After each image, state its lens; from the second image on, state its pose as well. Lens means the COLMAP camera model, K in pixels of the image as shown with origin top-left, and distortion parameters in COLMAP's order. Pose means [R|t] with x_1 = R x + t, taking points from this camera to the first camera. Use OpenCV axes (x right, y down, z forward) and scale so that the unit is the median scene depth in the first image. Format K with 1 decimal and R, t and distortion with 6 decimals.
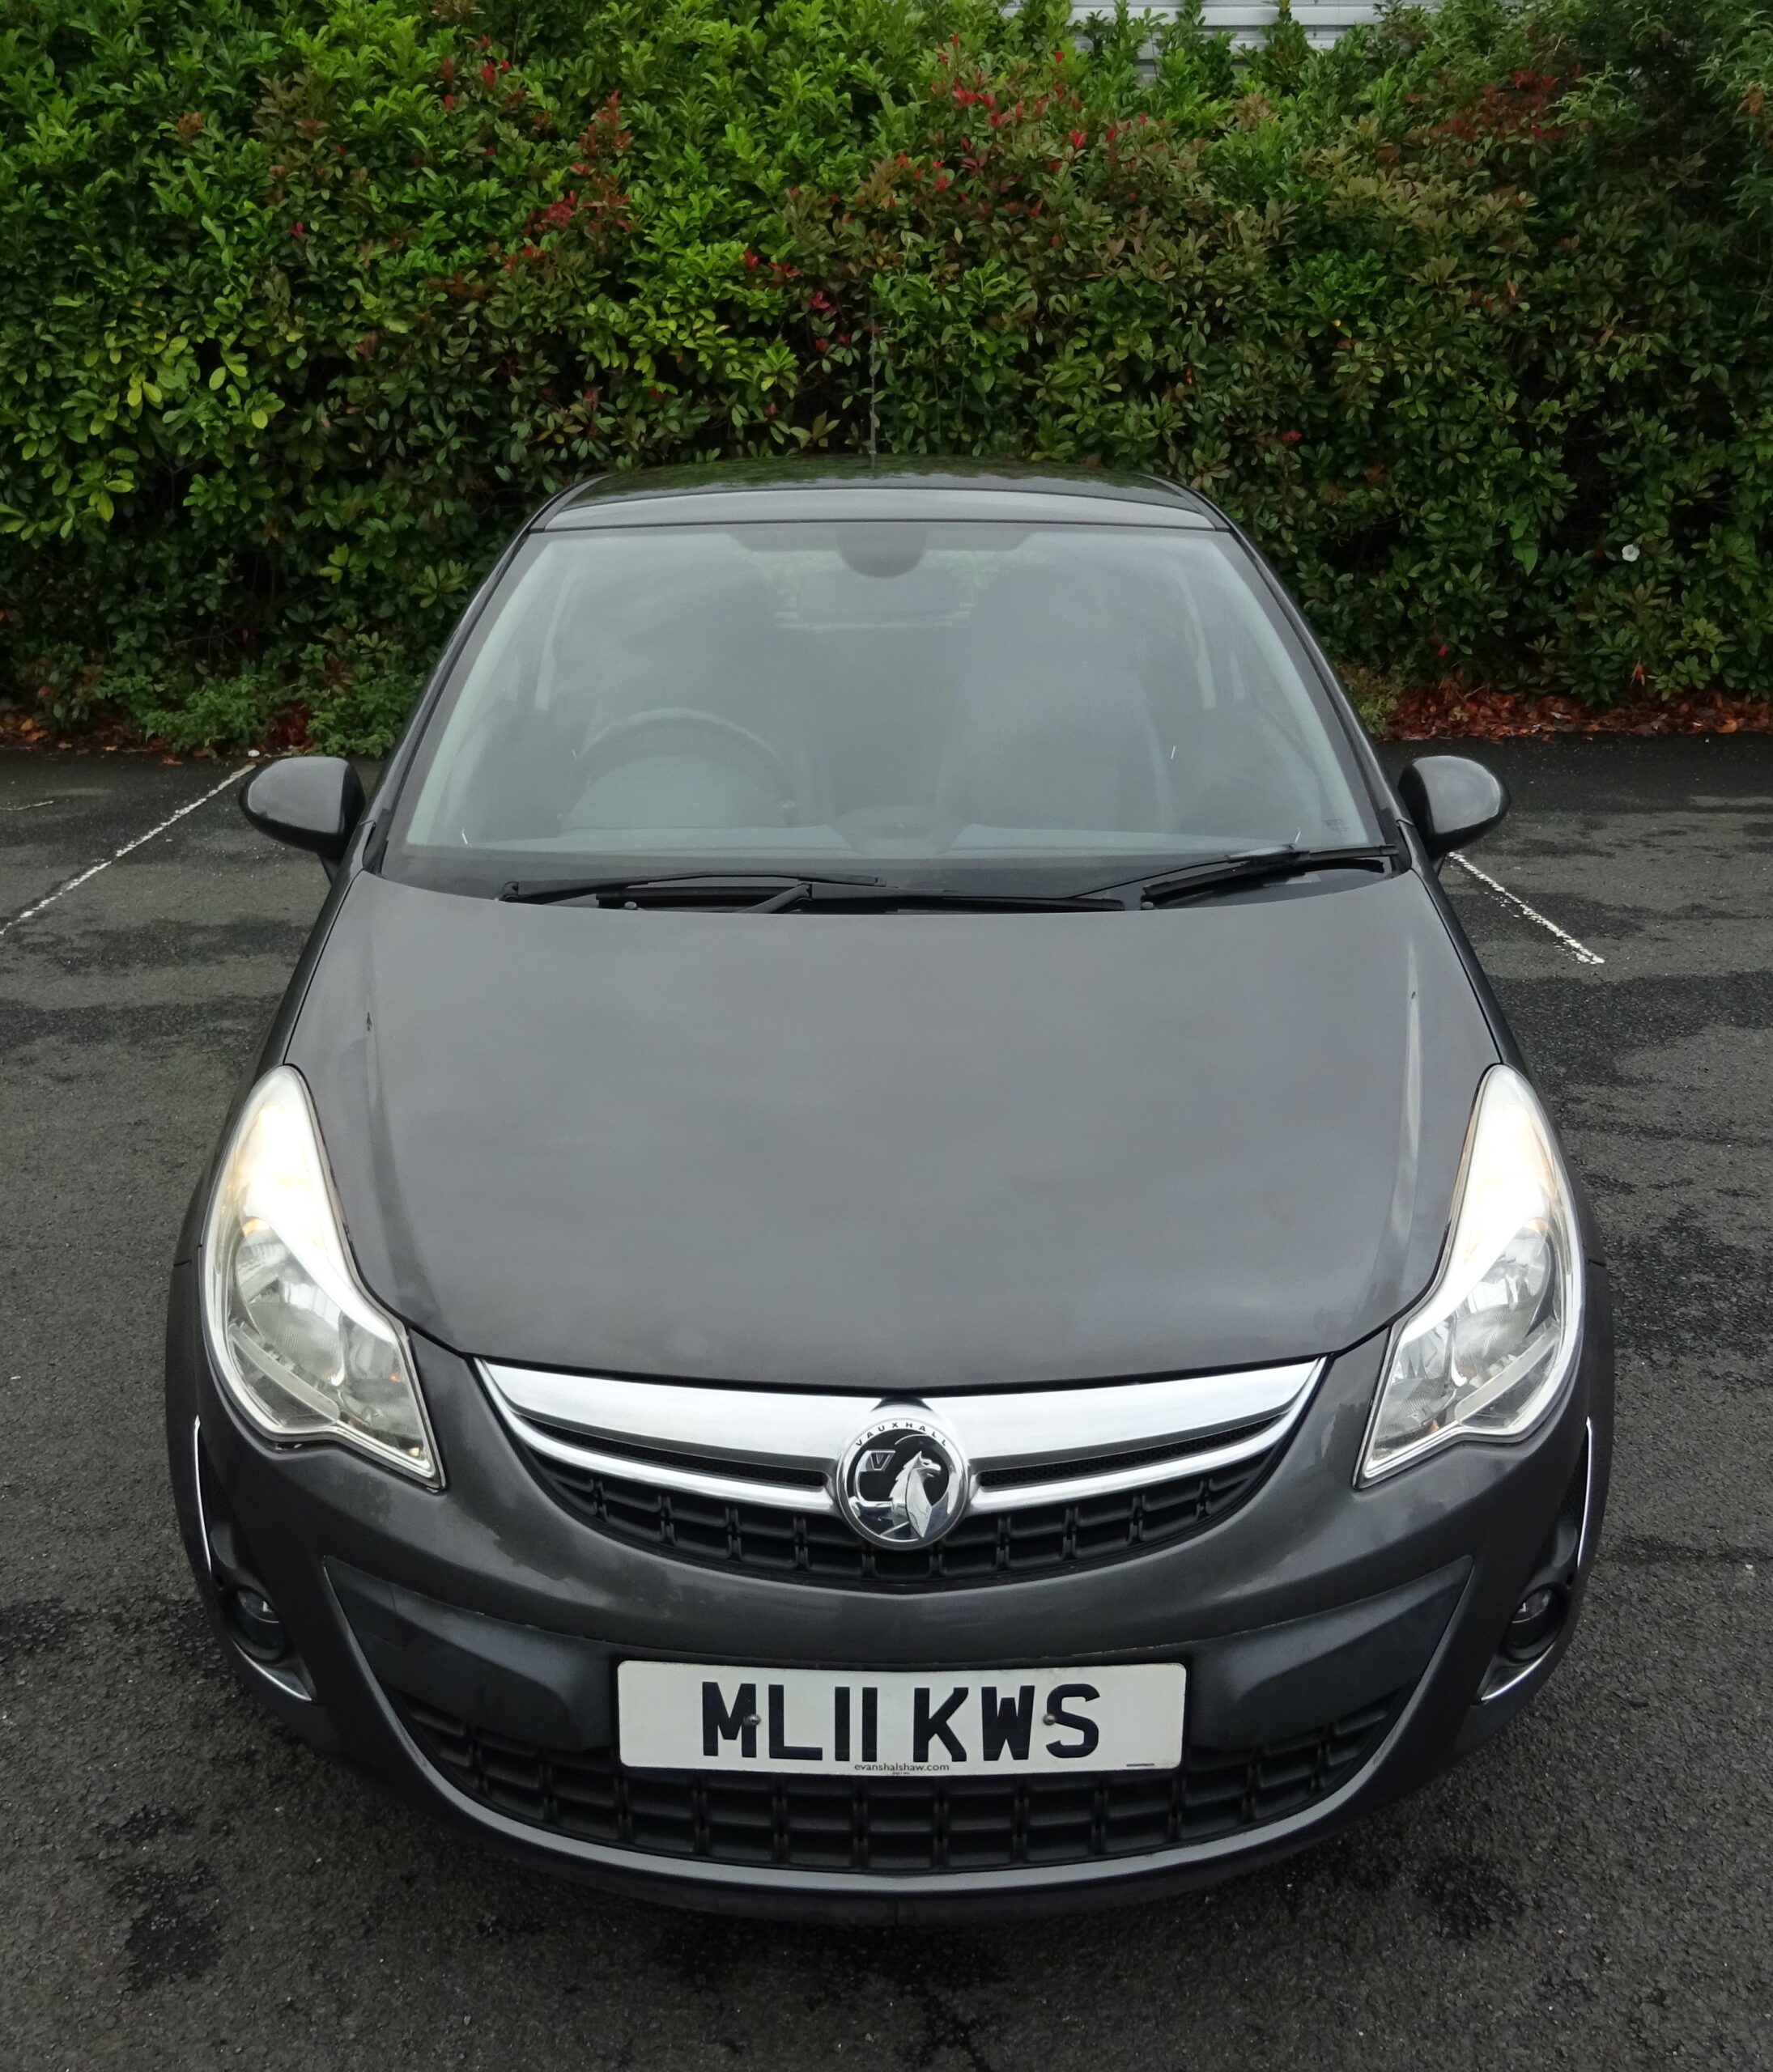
lens RADIAL K [[2210.5, 0, 886.5], [0, 2210.5, 1036.0], [0, 0, 1]] dist [-0.023339, 0.047952]
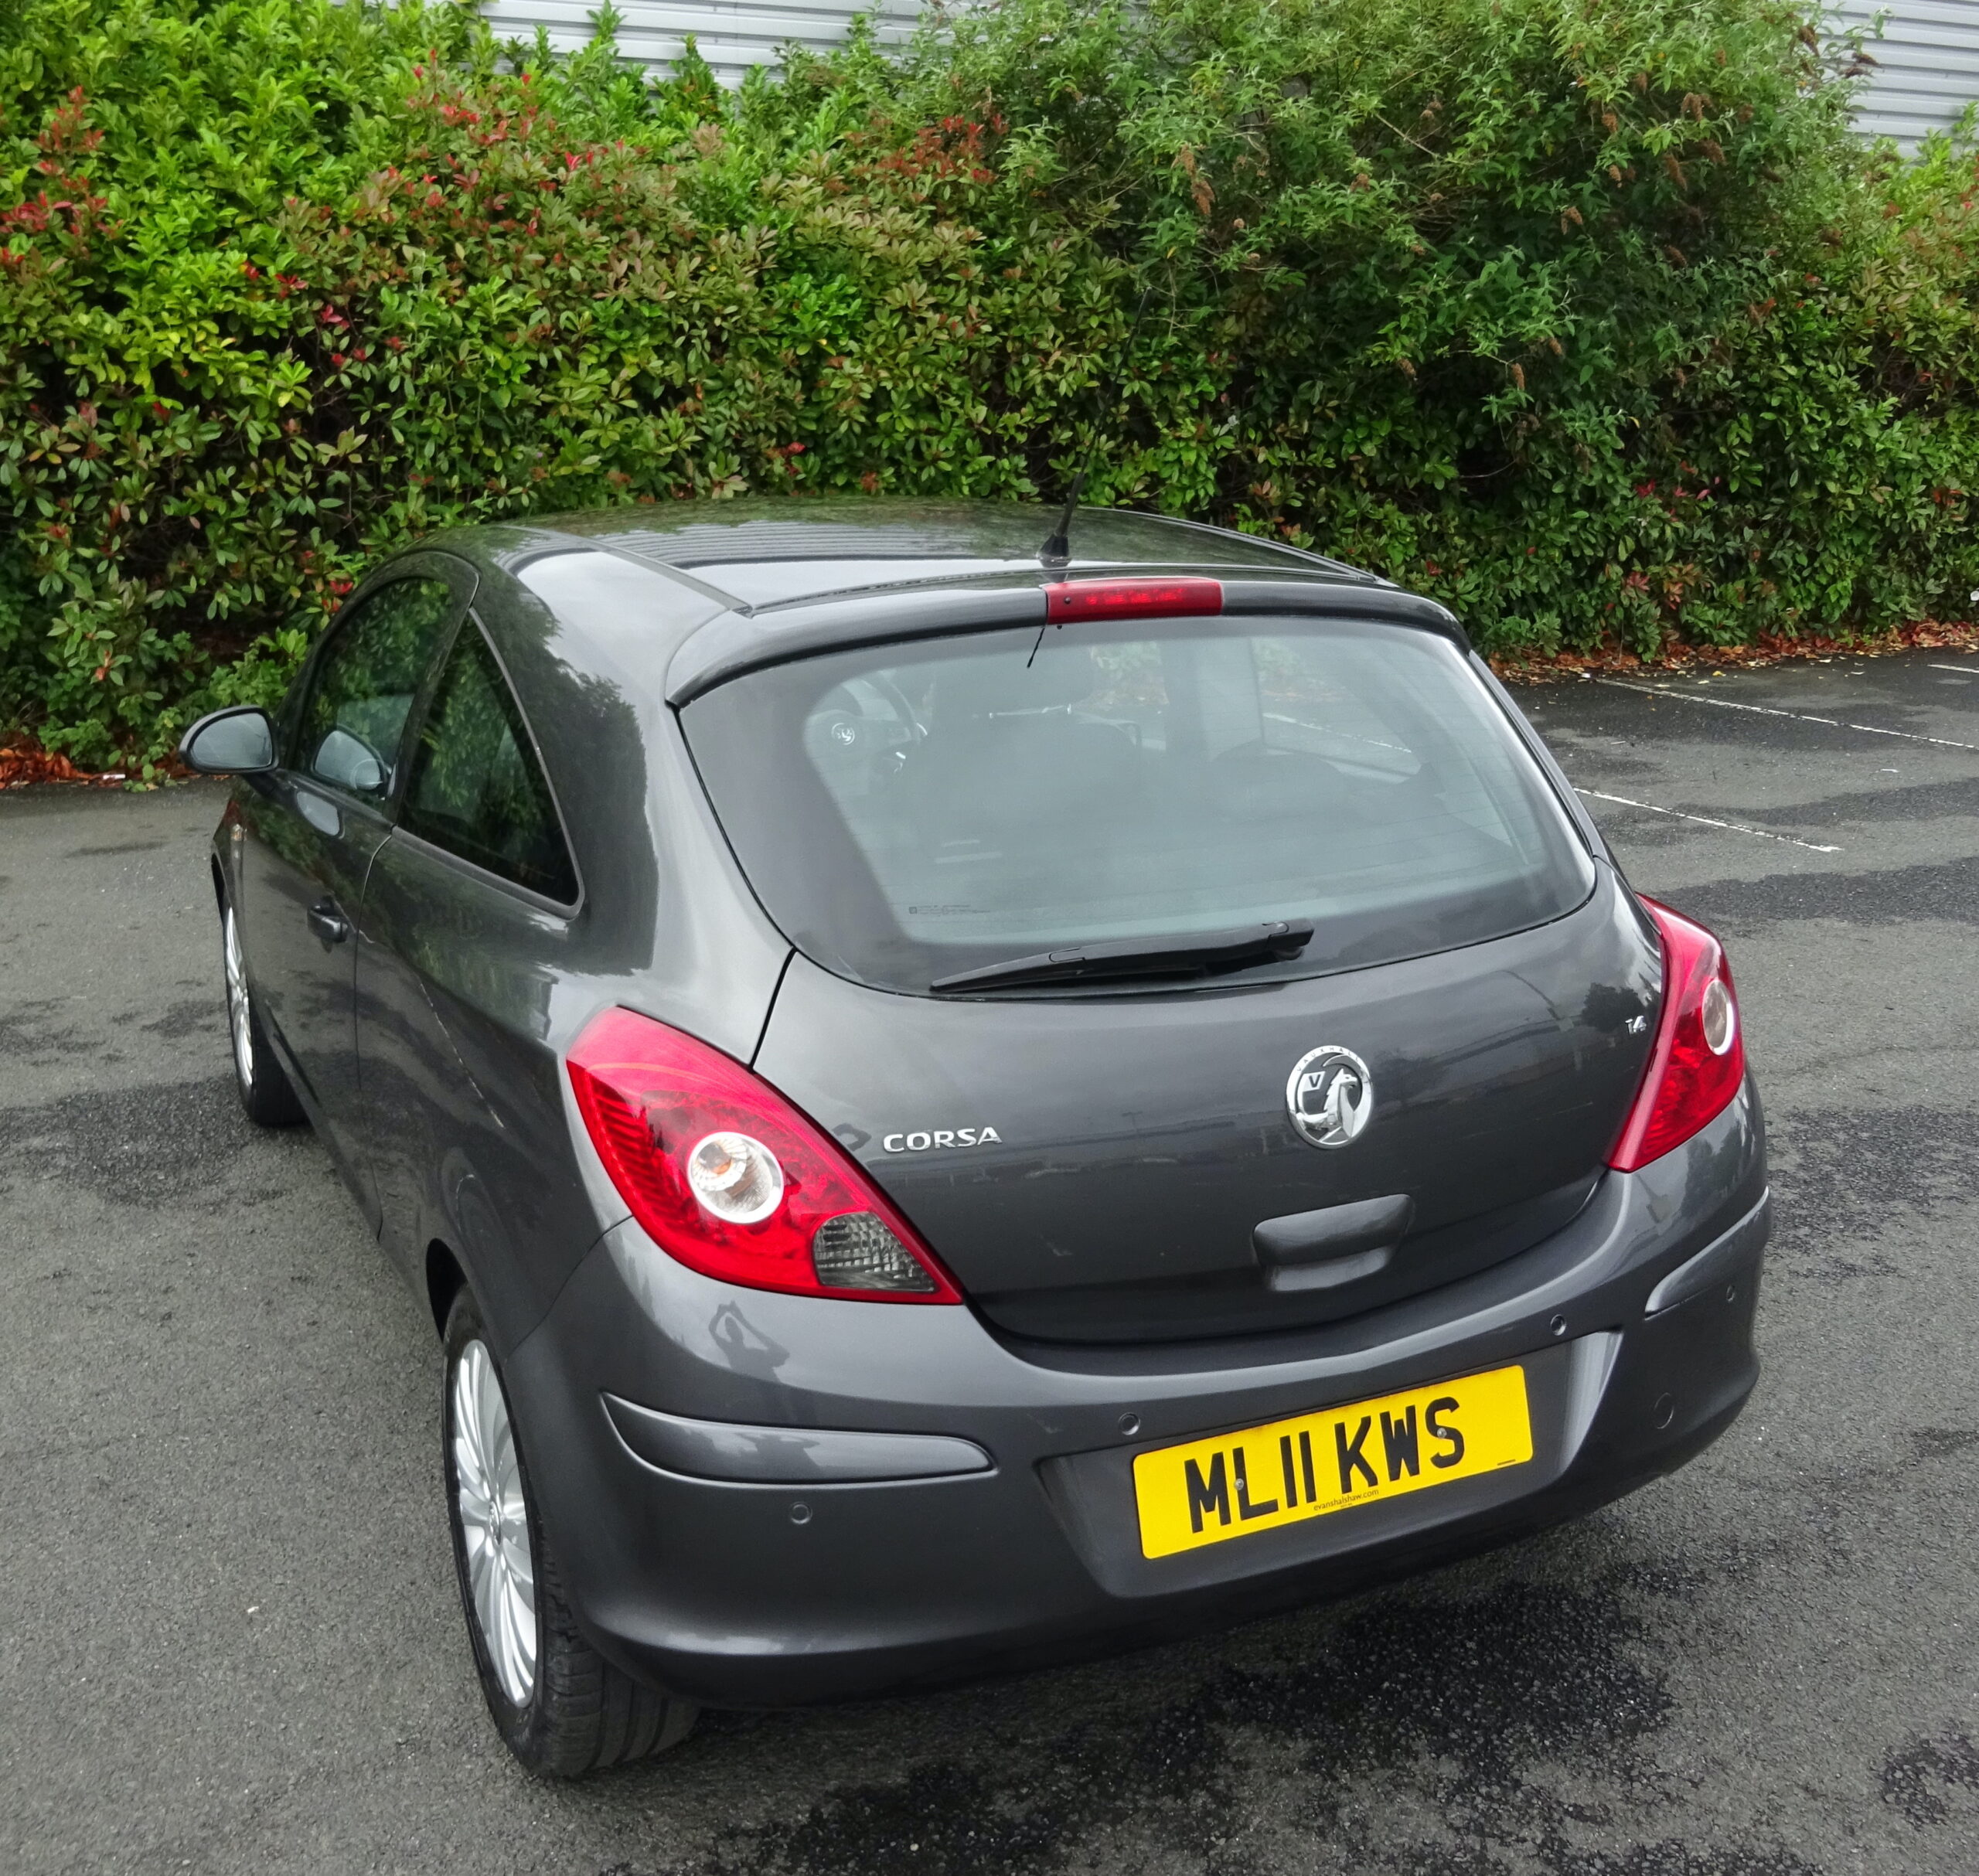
lens RADIAL K [[2069.4, 0, 933.3], [0, 2069.4, 948.7], [0, 0, 1]] dist [-0.011887, 0.029755]
pose [[0.917238, -0.102165, 0.385015, -0.164950], [0.111280, 0.993788, -0.001403, -0.023864], [-0.382480, 0.044132, 0.922909, 0.067675]]
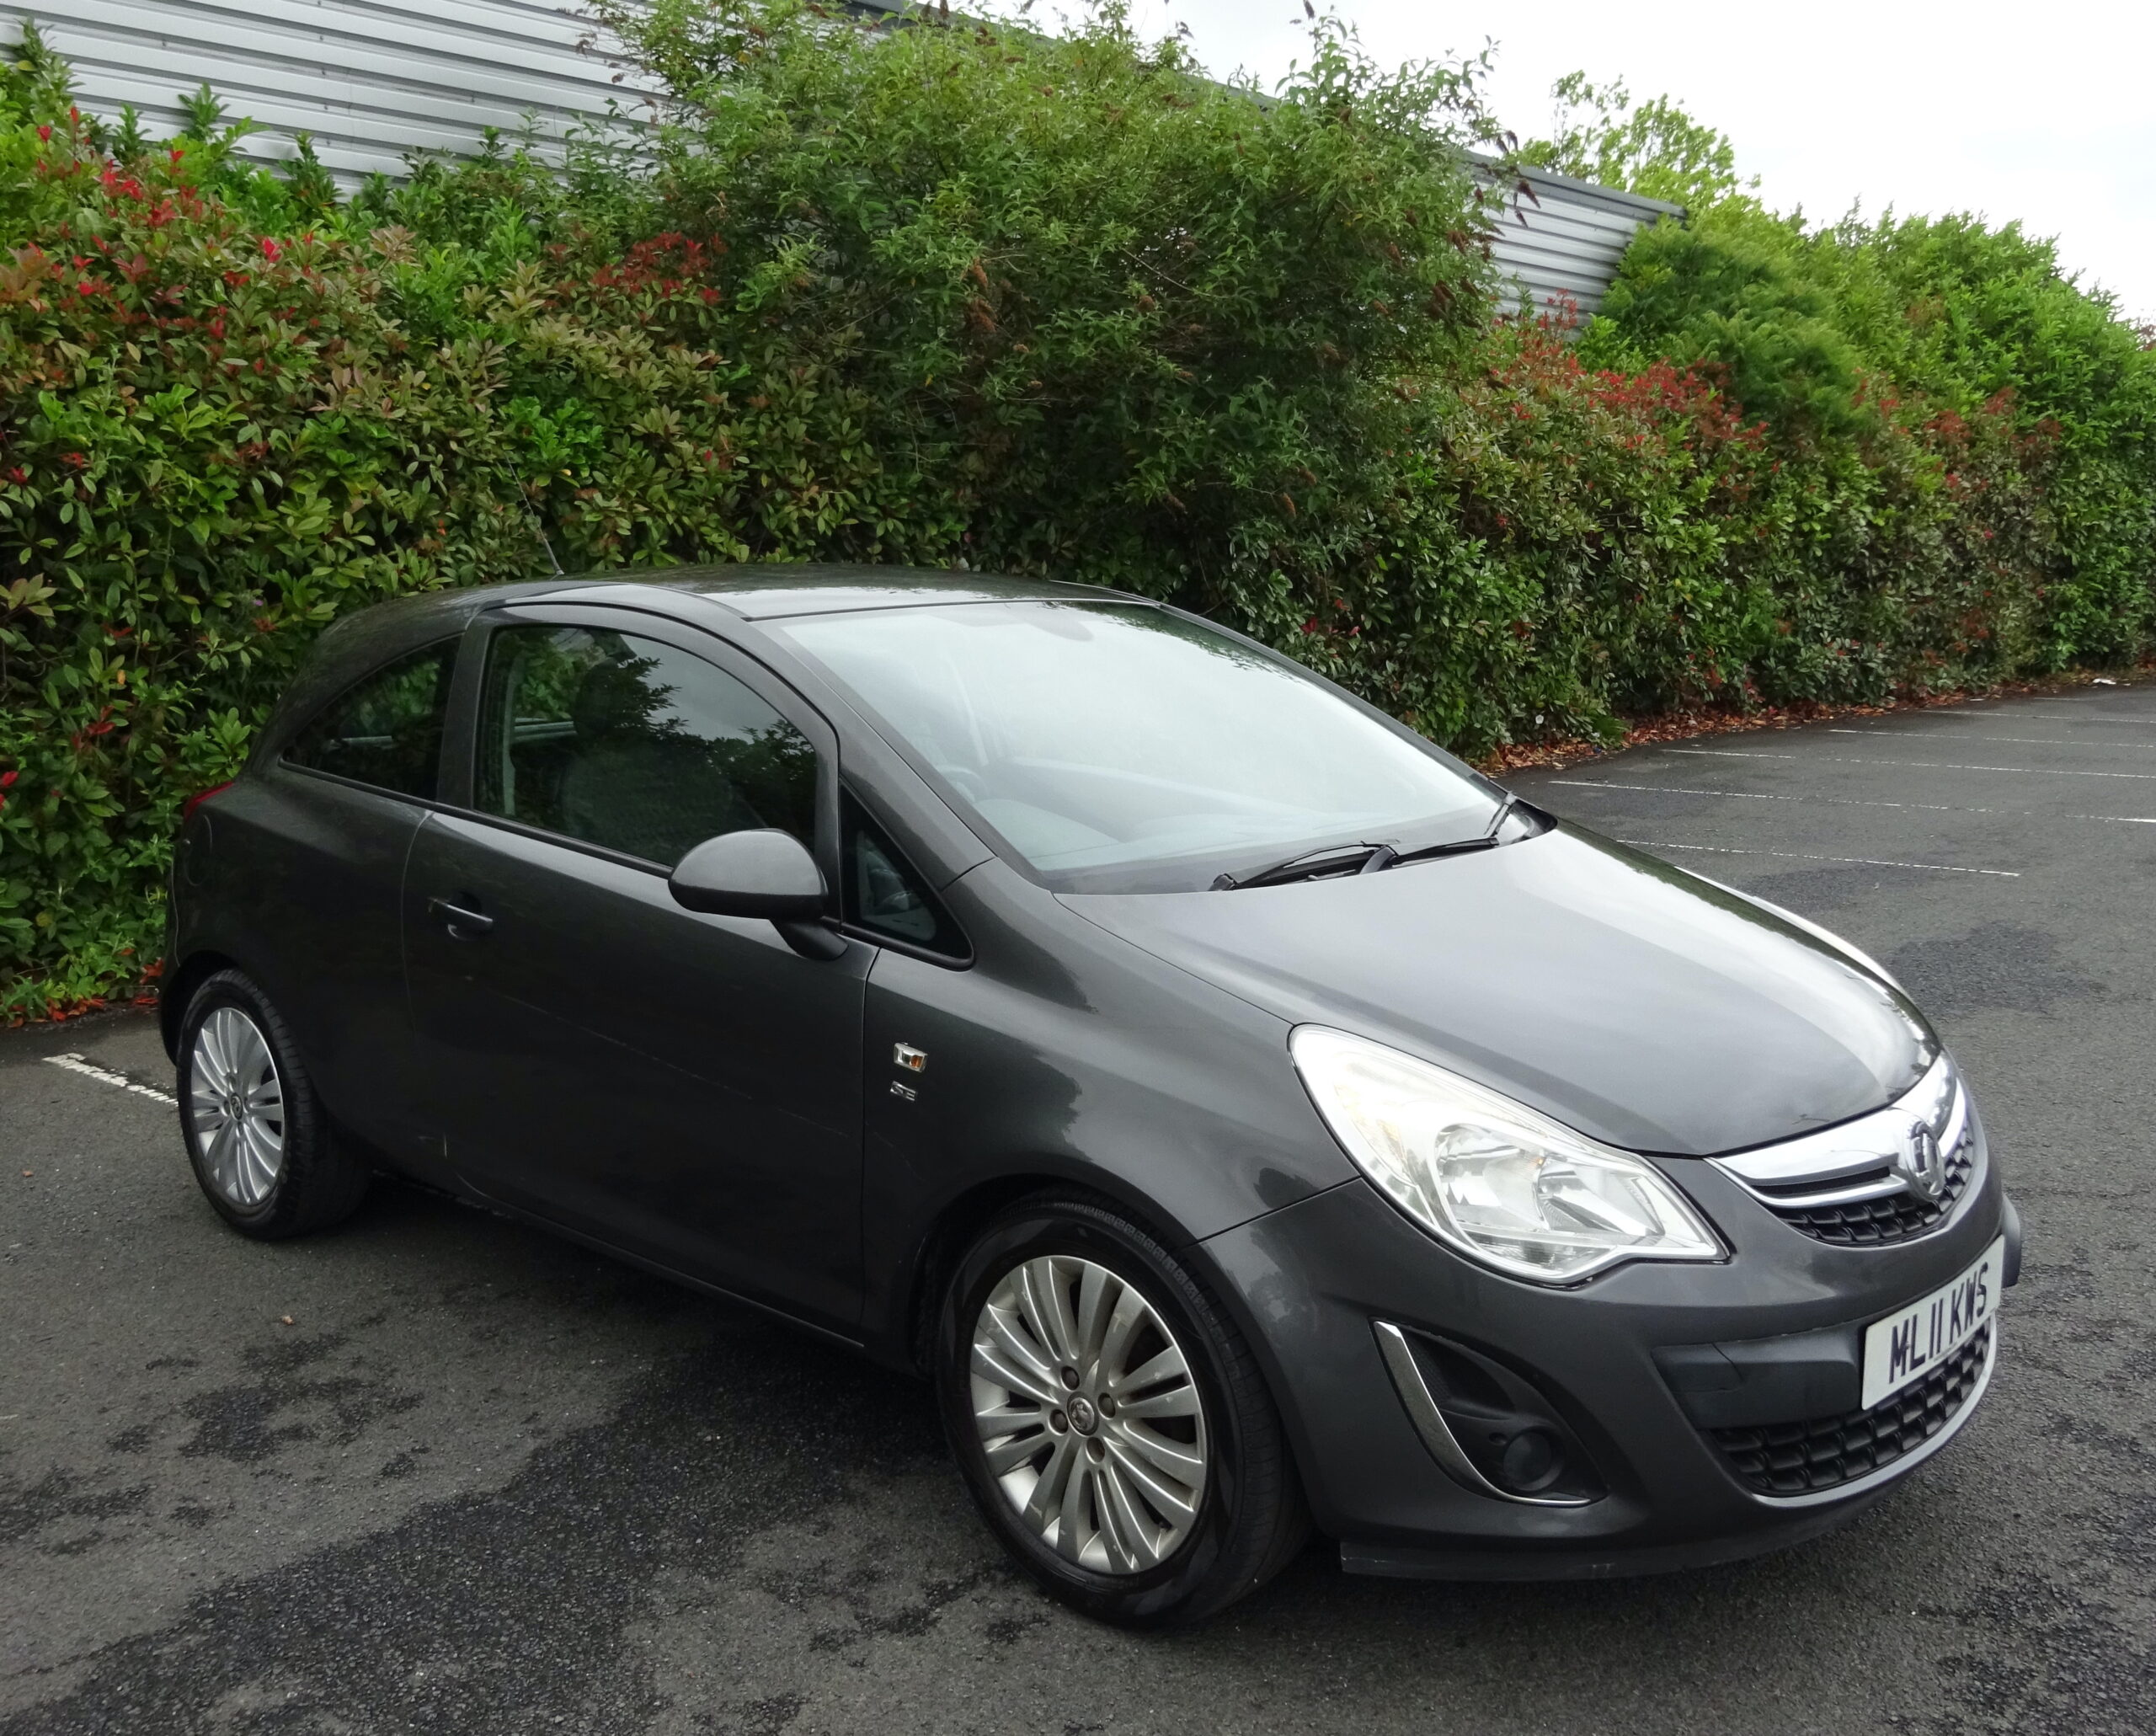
lens RADIAL K [[2039.2, 0, 1071.9], [0, 2039.2, 840.4], [0, 0, 1]] dist [0.006729, 0.002908]
pose [[0.685656, -0.103220, 0.720571, -0.283344], [0.216987, 0.973875, -0.066968, -0.072390], [-0.694833, 0.202271, 0.690140, 0.301711]]
